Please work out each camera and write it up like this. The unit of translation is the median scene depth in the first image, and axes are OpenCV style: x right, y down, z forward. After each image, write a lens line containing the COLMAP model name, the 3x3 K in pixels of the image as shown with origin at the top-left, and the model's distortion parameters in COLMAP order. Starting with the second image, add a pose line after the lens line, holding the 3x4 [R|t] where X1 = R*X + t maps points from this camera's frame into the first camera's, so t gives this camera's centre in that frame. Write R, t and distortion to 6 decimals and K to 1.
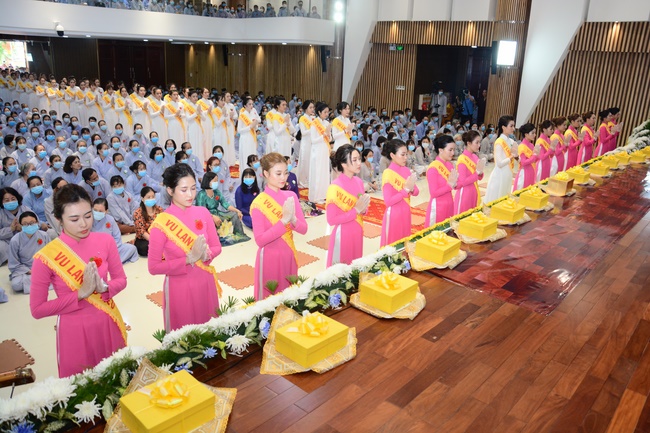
lens RADIAL K [[513.7, 0, 325.0], [0, 513.7, 216.5], [0, 0, 1]] dist [-0.148779, 0.119292]
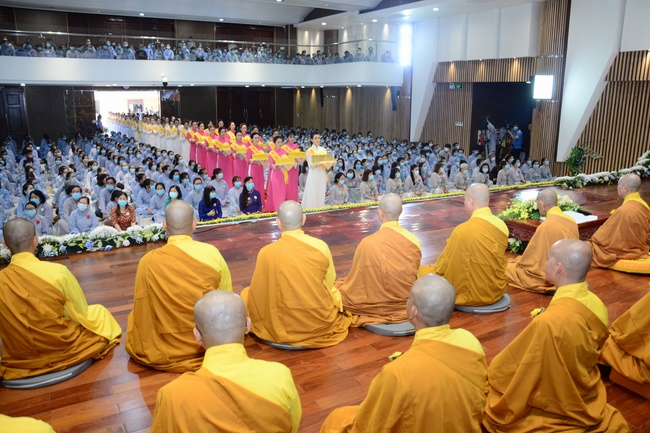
lens RADIAL K [[513.7, 0, 325.0], [0, 513.7, 216.5], [0, 0, 1]] dist [-0.148779, 0.119292]
pose [[0.950485, 0.037697, -0.308476, 0.429454], [-0.061686, 0.995750, -0.068384, 0.046928], [0.304587, 0.084026, 0.948771, -0.109314]]
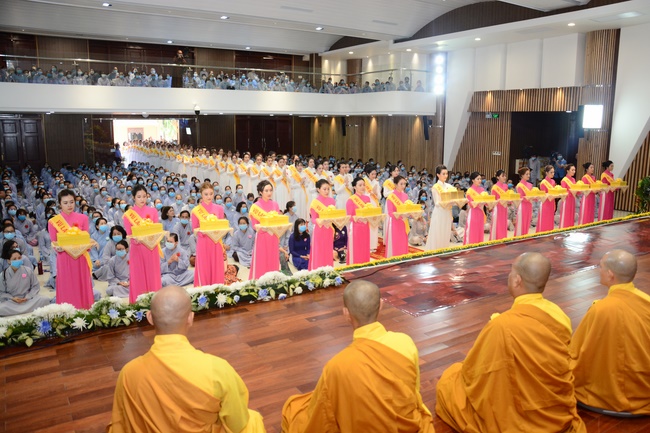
lens RADIAL K [[513.7, 0, 325.0], [0, 513.7, 216.5], [0, 0, 1]] dist [-0.148779, 0.119292]
pose [[0.959705, 0.014376, -0.280640, 0.206533], [-0.050928, 0.991051, -0.123390, 0.040305], [0.276355, 0.132710, 0.951849, -0.128024]]
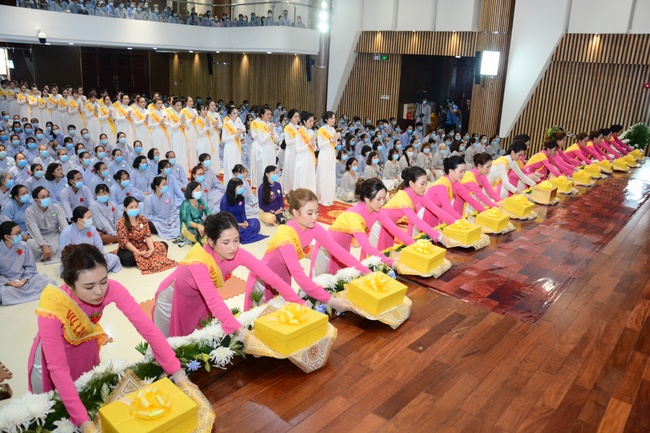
lens RADIAL K [[513.7, 0, 325.0], [0, 513.7, 216.5], [0, 0, 1]] dist [-0.148779, 0.119292]
pose [[0.999568, -0.001552, 0.029355, 0.000010], [0.002051, 0.999854, -0.016977, -0.001147], [-0.029324, 0.017030, 0.999425, 0.002869]]
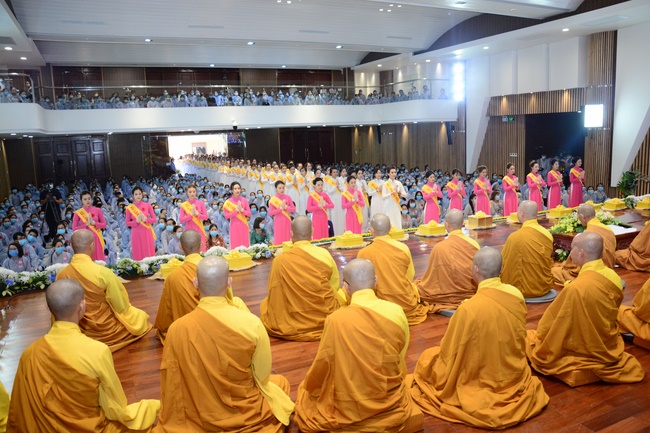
lens RADIAL K [[513.7, 0, 325.0], [0, 513.7, 216.5], [0, 0, 1]] dist [-0.148779, 0.119292]
pose [[0.911657, -0.009212, -0.410849, 0.444278], [-0.050076, 0.989808, -0.133312, 0.080496], [0.407889, 0.142108, 0.901904, -0.229919]]
